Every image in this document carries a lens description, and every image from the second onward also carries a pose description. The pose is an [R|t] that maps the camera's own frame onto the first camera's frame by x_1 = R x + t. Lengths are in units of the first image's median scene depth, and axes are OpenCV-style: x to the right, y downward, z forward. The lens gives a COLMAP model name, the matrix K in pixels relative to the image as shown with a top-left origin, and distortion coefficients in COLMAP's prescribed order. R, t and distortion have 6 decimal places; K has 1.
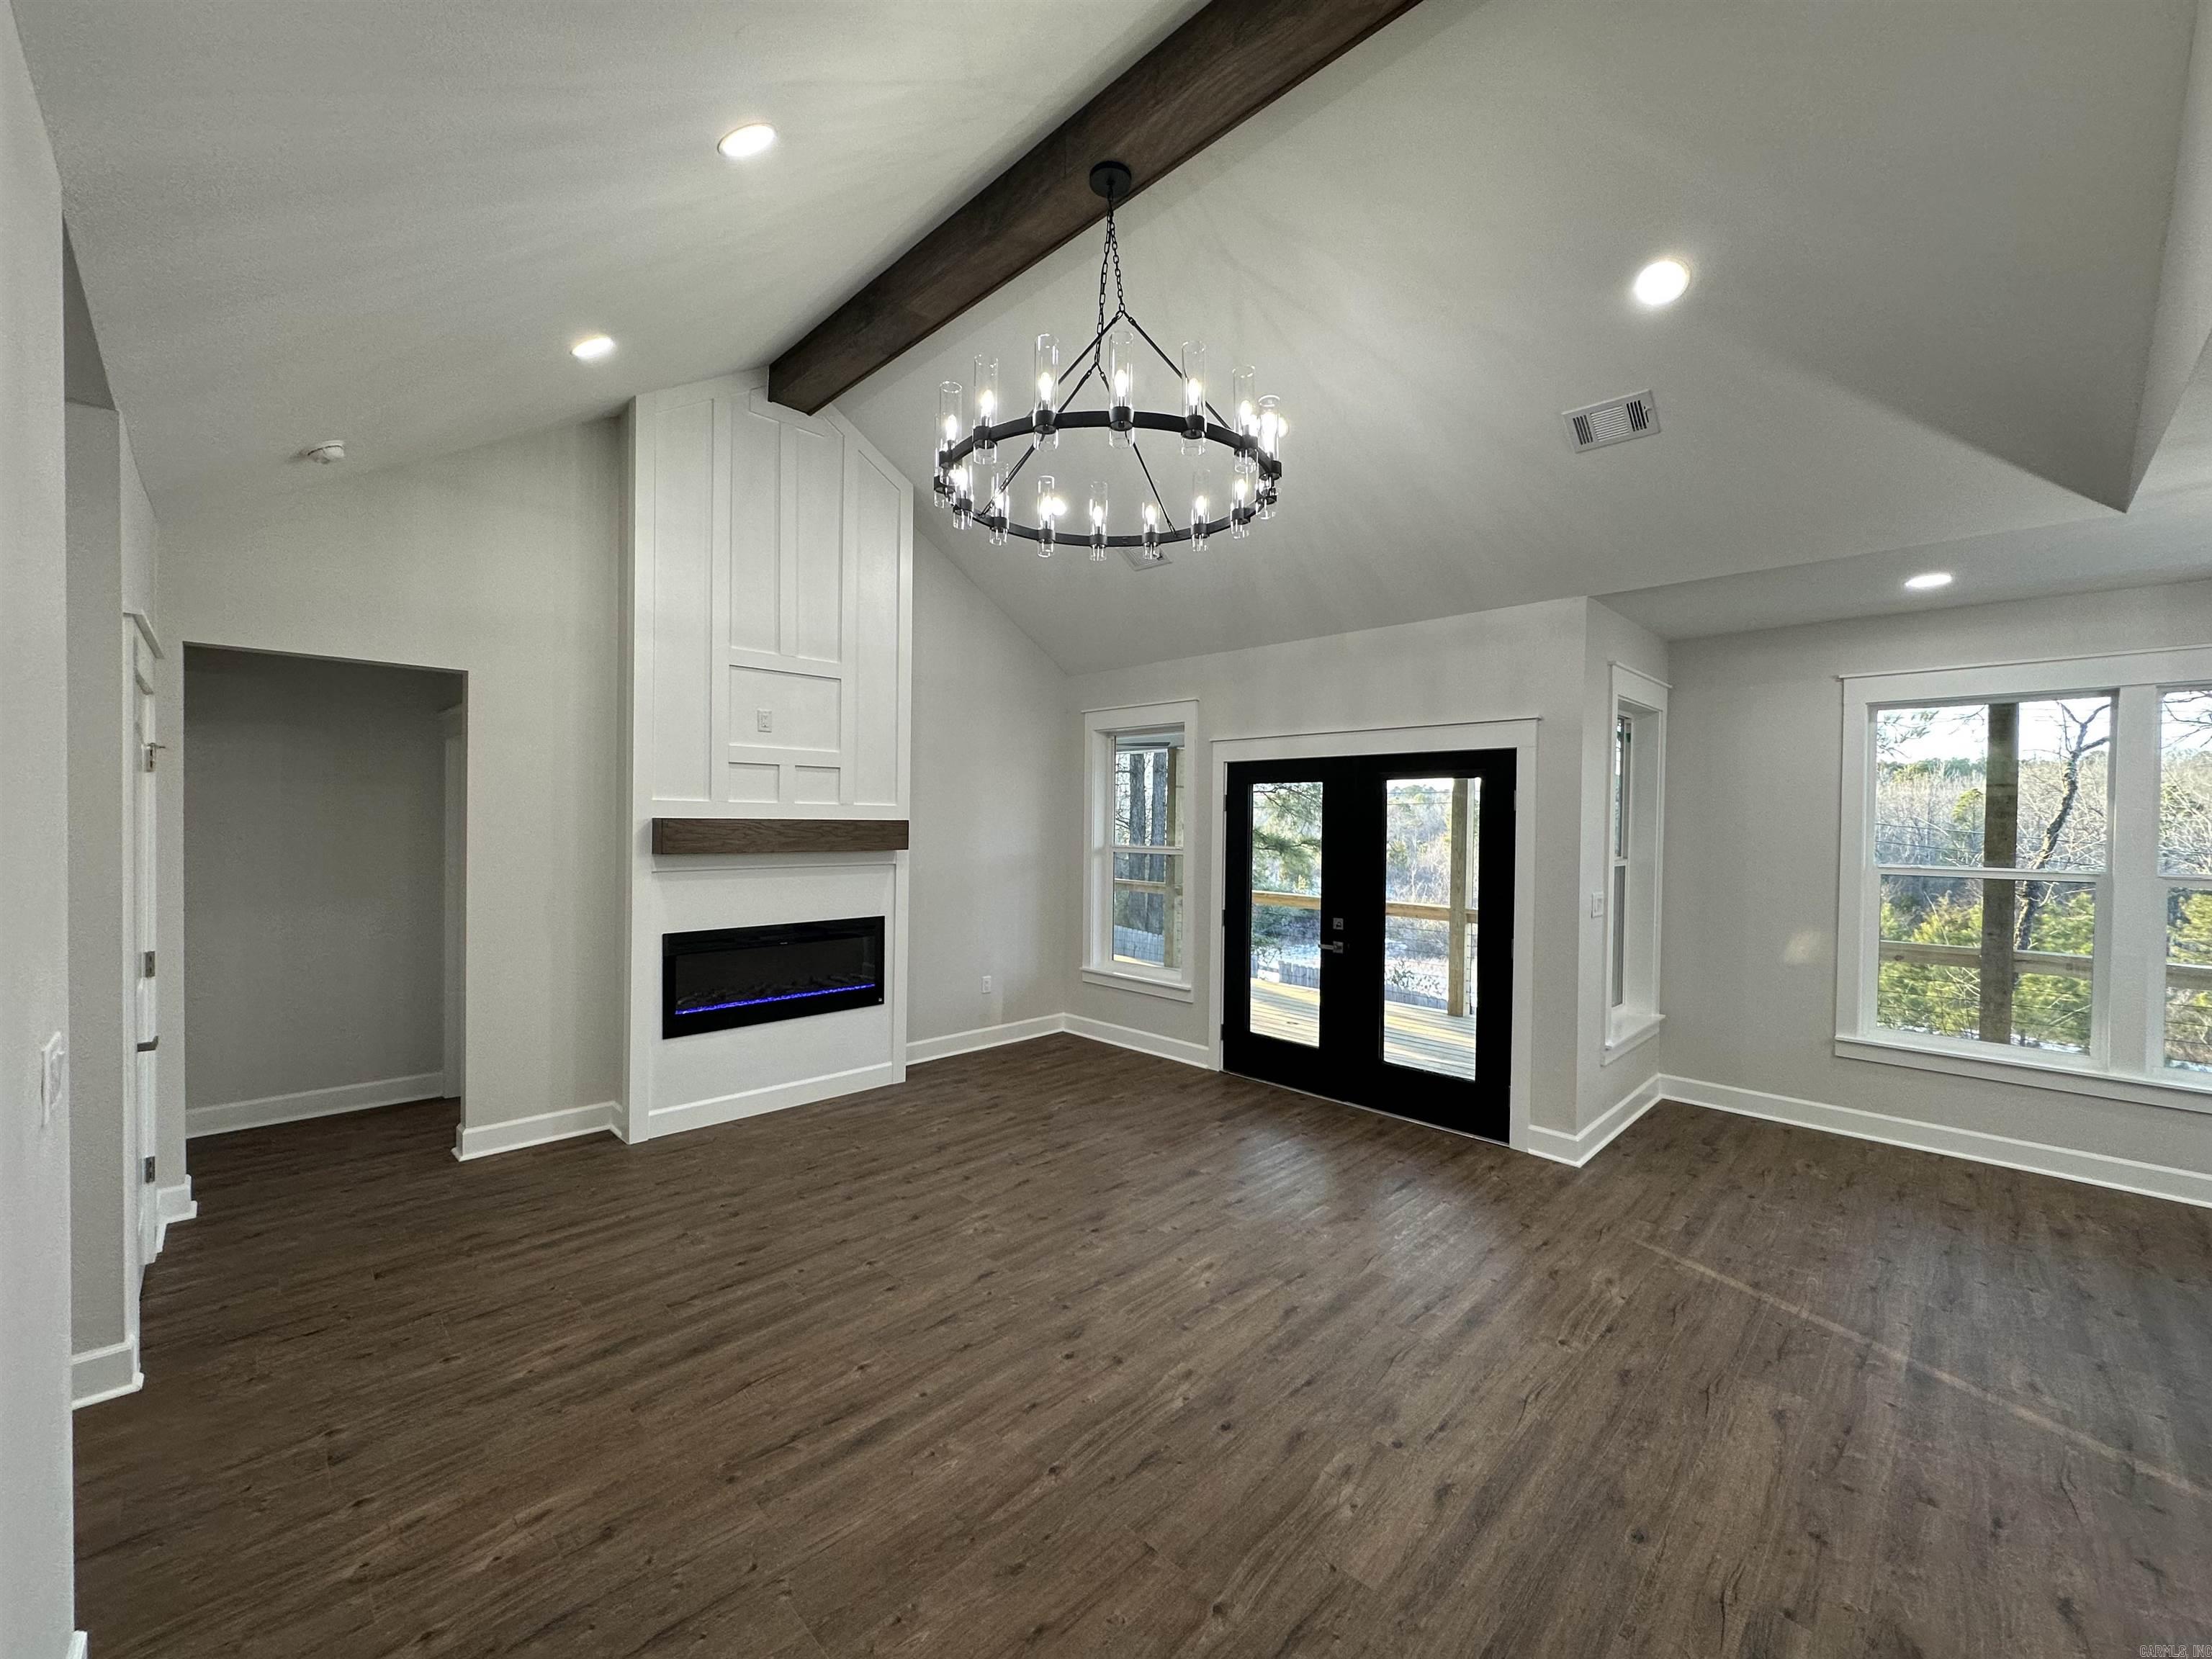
lens RADIAL K [[878.2, 0, 1104.4], [0, 878.2, 832.0], [0, 0, 1]] dist [-0.003976, 0.000523]
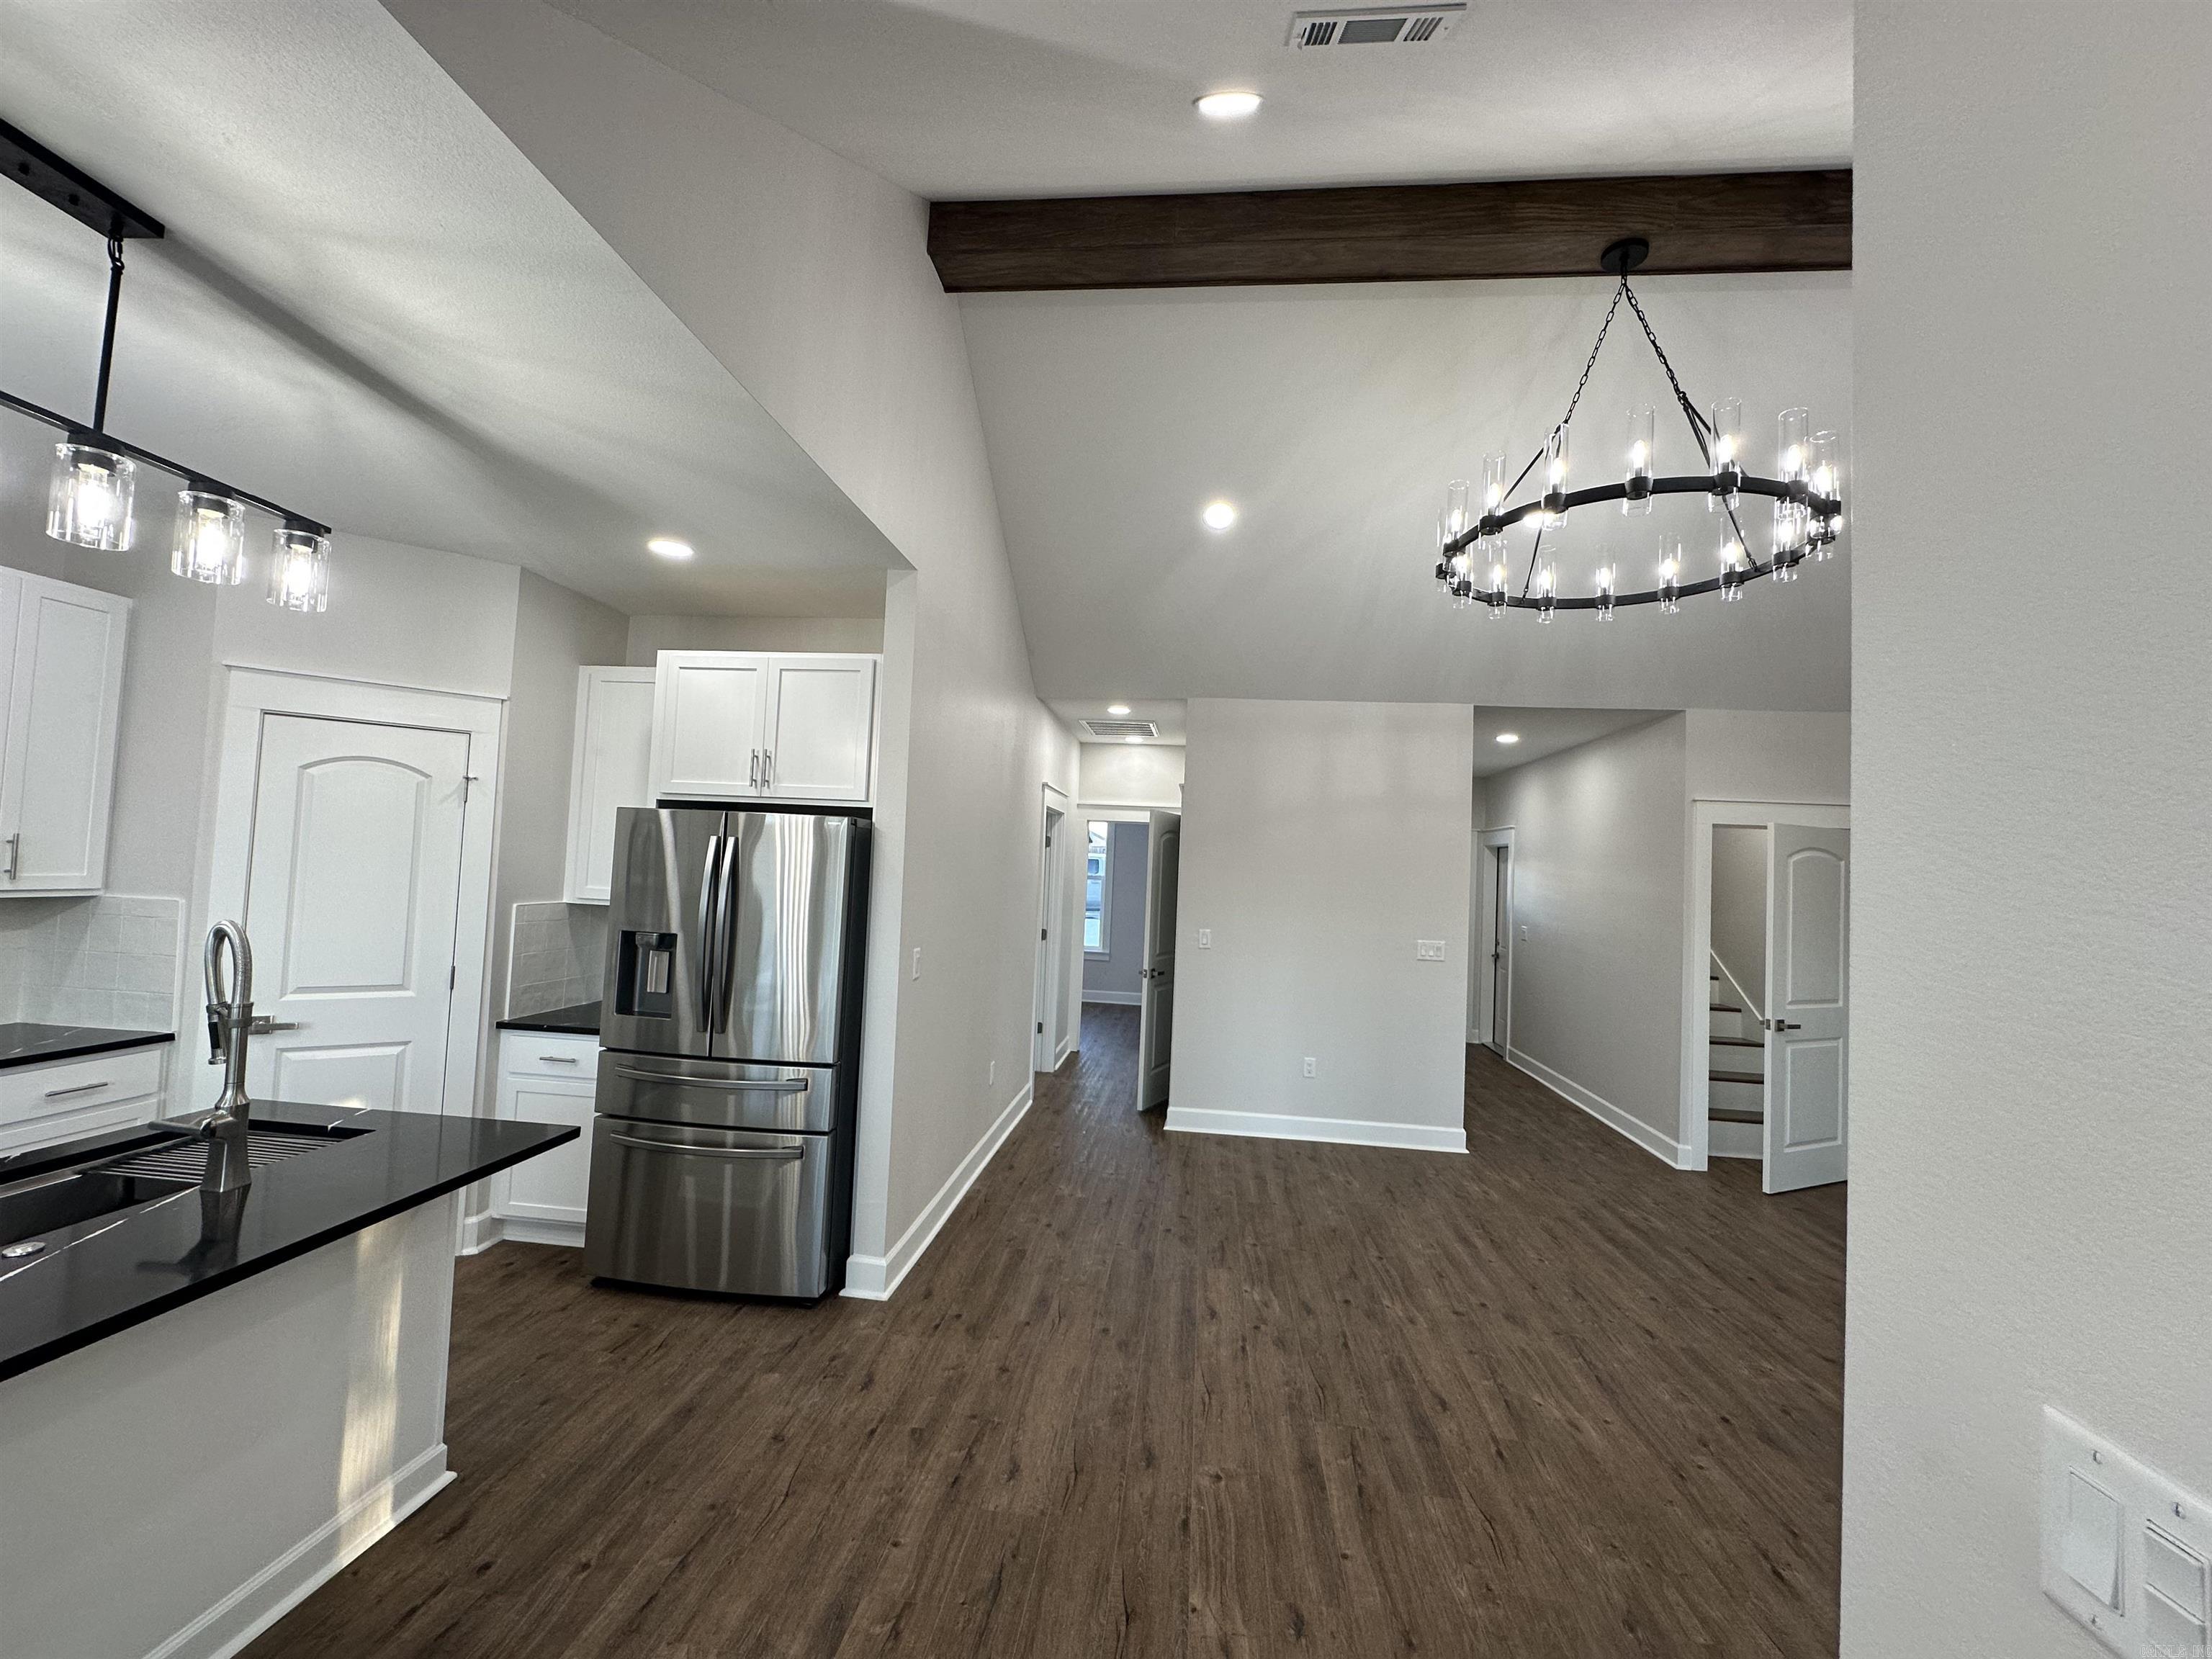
lens RADIAL K [[878.2, 0, 1106.8], [0, 878.2, 830.9], [0, 0, 1]] dist [-0.003976, 0.000523]
pose [[-0.778310, -0.073996, -0.623505, 1.071244], [-0.064826, 0.997195, -0.037423, -0.000134], [0.624525, 0.011293, -0.780923, 1.440386]]
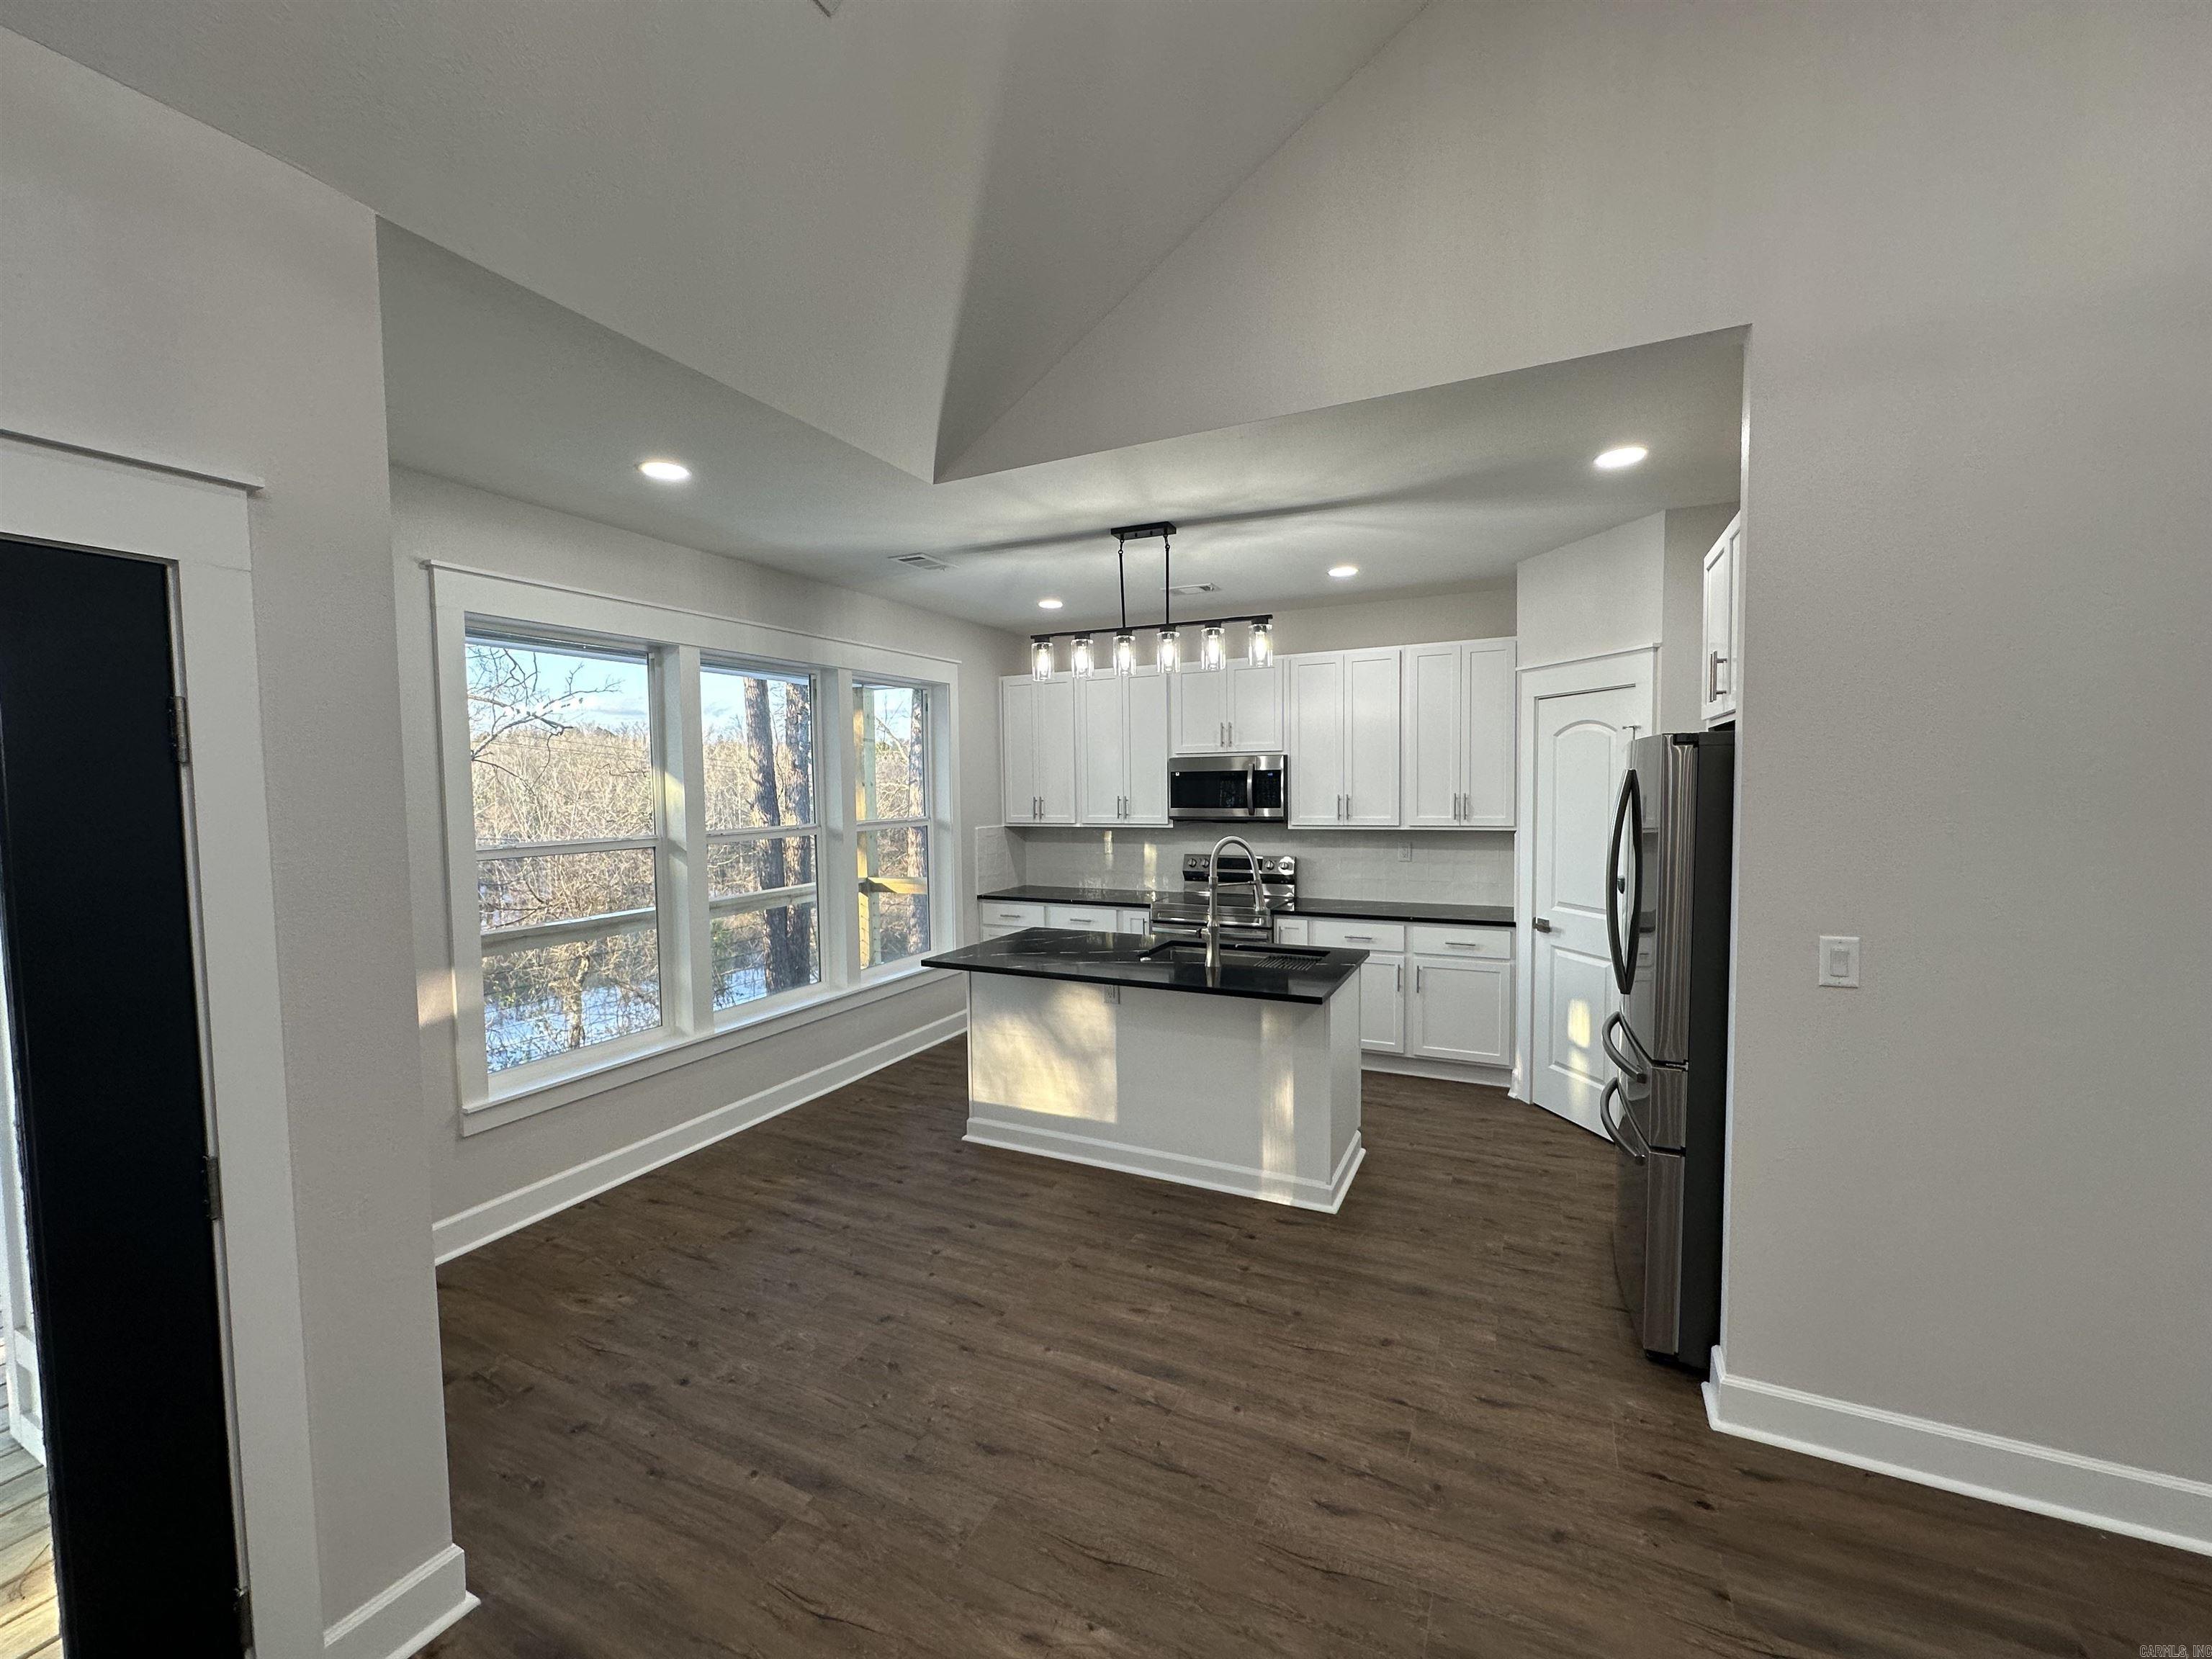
lens RADIAL K [[878.2, 0, 1107.0], [0, 878.2, 831.6], [0, 0, 1]] dist [-0.003976, 0.000523]
pose [[-0.326669, -0.056955, 0.943421, 0.087066], [0.027420, 0.997191, 0.069695, -0.017020], [-0.944741, 0.048636, -0.324190, 1.142536]]
